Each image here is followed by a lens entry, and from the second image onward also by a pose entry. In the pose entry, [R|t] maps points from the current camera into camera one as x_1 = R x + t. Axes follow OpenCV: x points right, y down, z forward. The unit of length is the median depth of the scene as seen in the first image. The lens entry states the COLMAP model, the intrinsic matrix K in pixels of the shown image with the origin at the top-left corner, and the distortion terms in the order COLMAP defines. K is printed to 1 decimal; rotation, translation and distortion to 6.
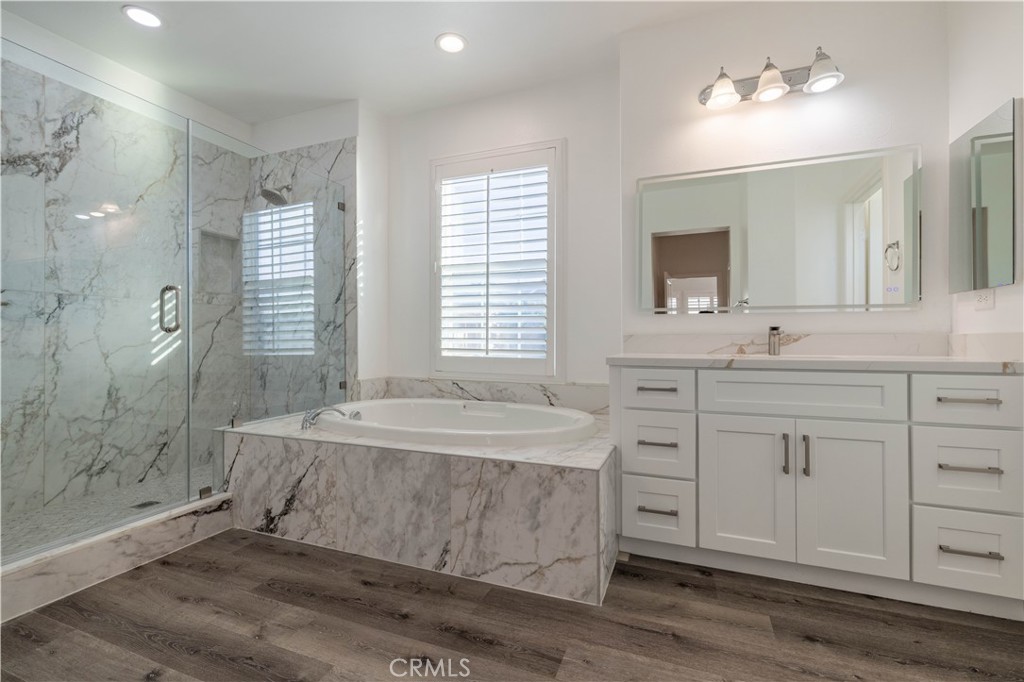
lens RADIAL K [[431.4, 0, 499.0], [0, 431.4, 339.4], [0, 0, 1]] dist [0.000012, 0.000063]
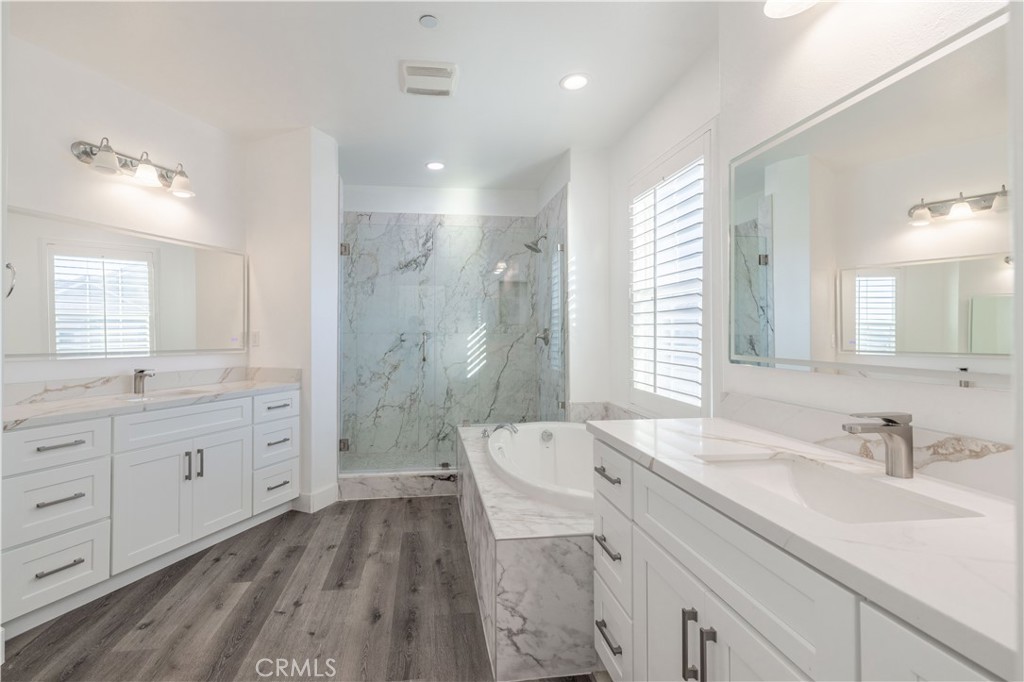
lens RADIAL K [[444.8, 0, 488.1], [0, 444.8, 330.5], [0, 0, 1]] dist [0.000750, 0.000120]
pose [[0.500707, -0.010449, -0.865554, 0.813709], [0.001941, 0.999938, -0.010949, -0.113720], [0.865615, 0.003802, 0.500696, 0.365953]]
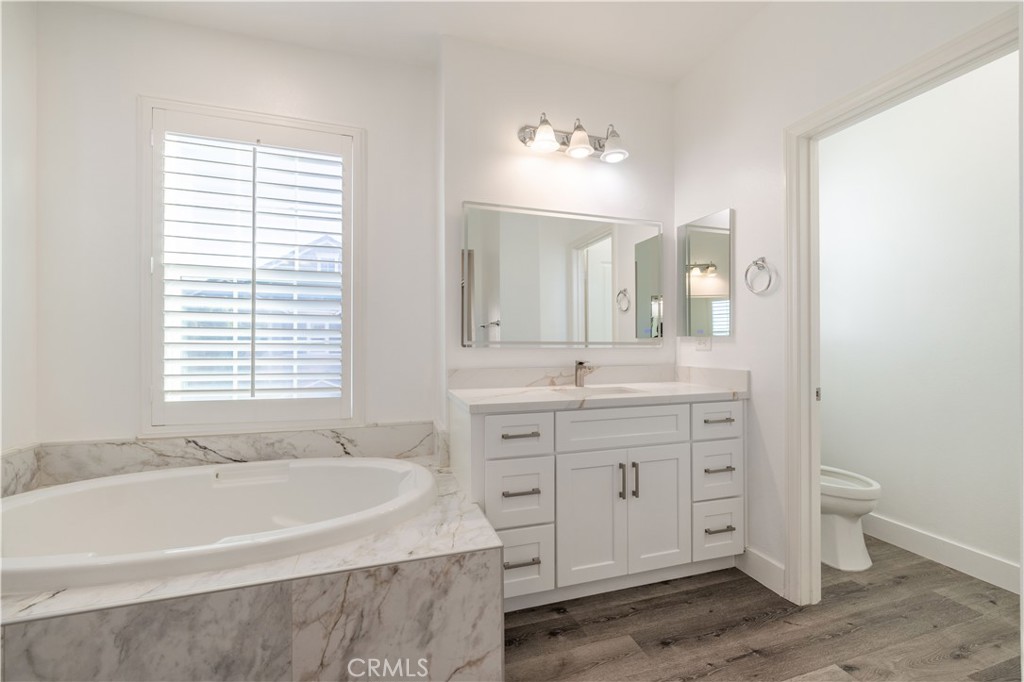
lens RADIAL K [[443.8, 0, 499.7], [0, 443.8, 342.9], [0, 0, 1]] dist [0.000980, 0.000408]
pose [[0.772833, -0.002524, 0.634605, -0.251435], [0.001346, 0.999996, 0.002338, -0.078321], [-0.634608, -0.000953, 0.772833, 0.239530]]
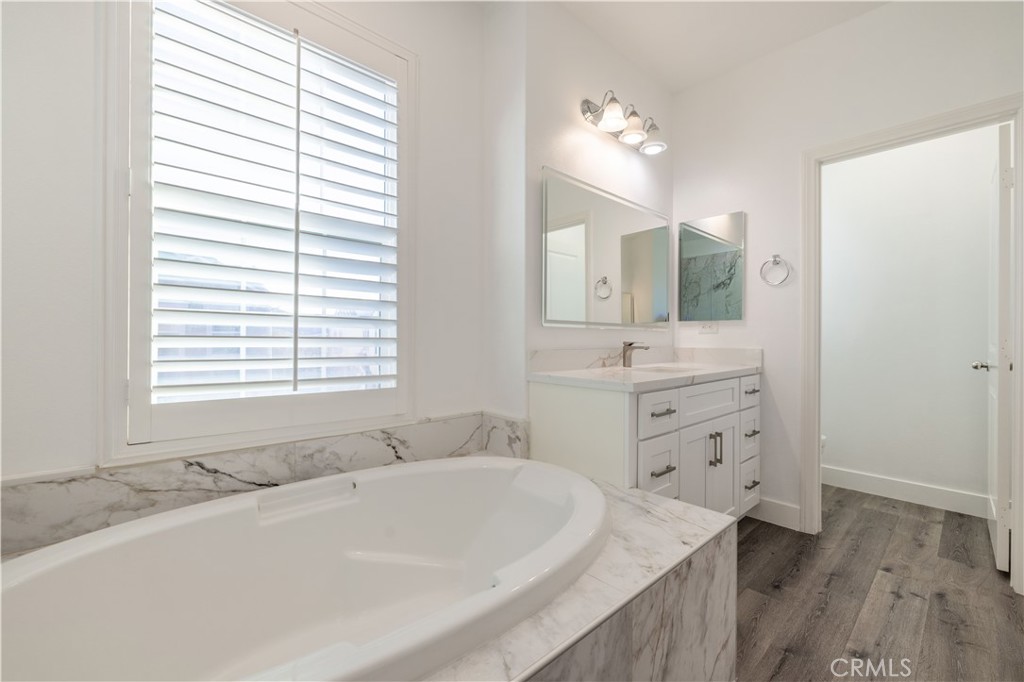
lens RADIAL K [[447.4, 0, 512.0], [0, 447.4, 341.0], [0, 0, 1]] dist [0.002182, 0.000178]
pose [[0.416853, -0.004652, 0.908962, -0.562879], [-0.004235, 0.999966, 0.007060, -0.039225], [-0.908964, -0.006793, 0.416819, 0.777023]]
